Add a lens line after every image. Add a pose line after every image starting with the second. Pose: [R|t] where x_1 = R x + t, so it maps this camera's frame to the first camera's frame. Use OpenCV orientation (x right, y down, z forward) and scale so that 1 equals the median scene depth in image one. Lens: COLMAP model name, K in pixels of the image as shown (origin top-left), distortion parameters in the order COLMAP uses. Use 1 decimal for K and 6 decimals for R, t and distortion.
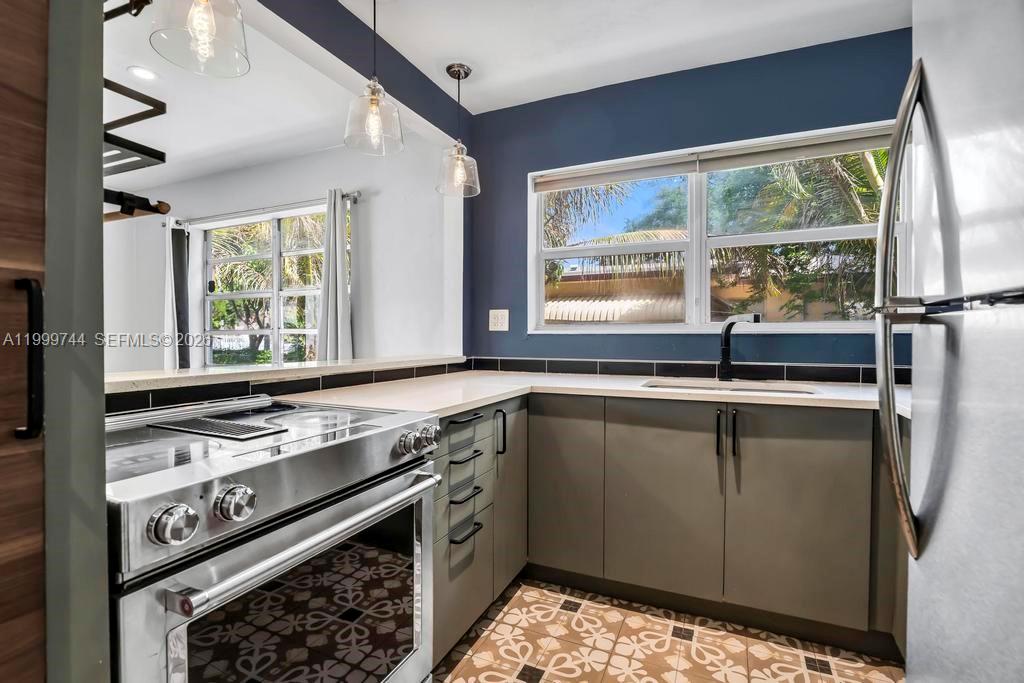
lens RADIAL K [[483.9, 0, 512.0], [0, 483.9, 341.5], [0, 0, 1]] dist [-0.014197, -0.000318]
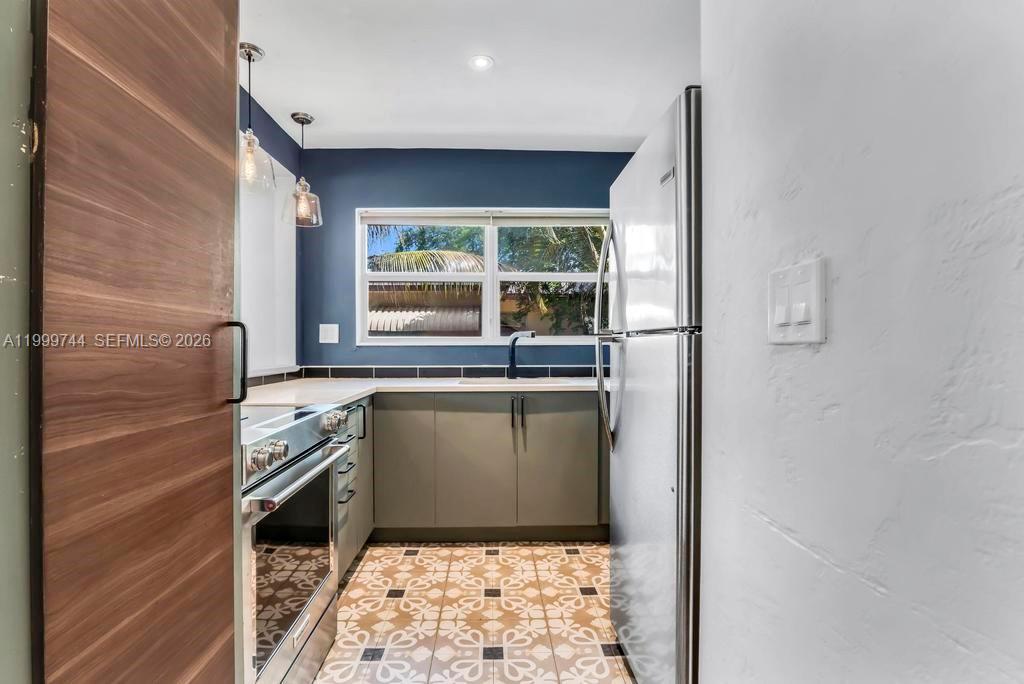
lens RADIAL K [[483.9, 0, 512.0], [0, 483.9, 342.0], [0, 0, 1]] dist [-0.014197, -0.000318]
pose [[0.897370, 0.000880, 0.441278, -0.216253], [0.007755, 0.999812, -0.017765, -0.000691], [-0.441211, 0.019364, 0.897195, -0.318378]]
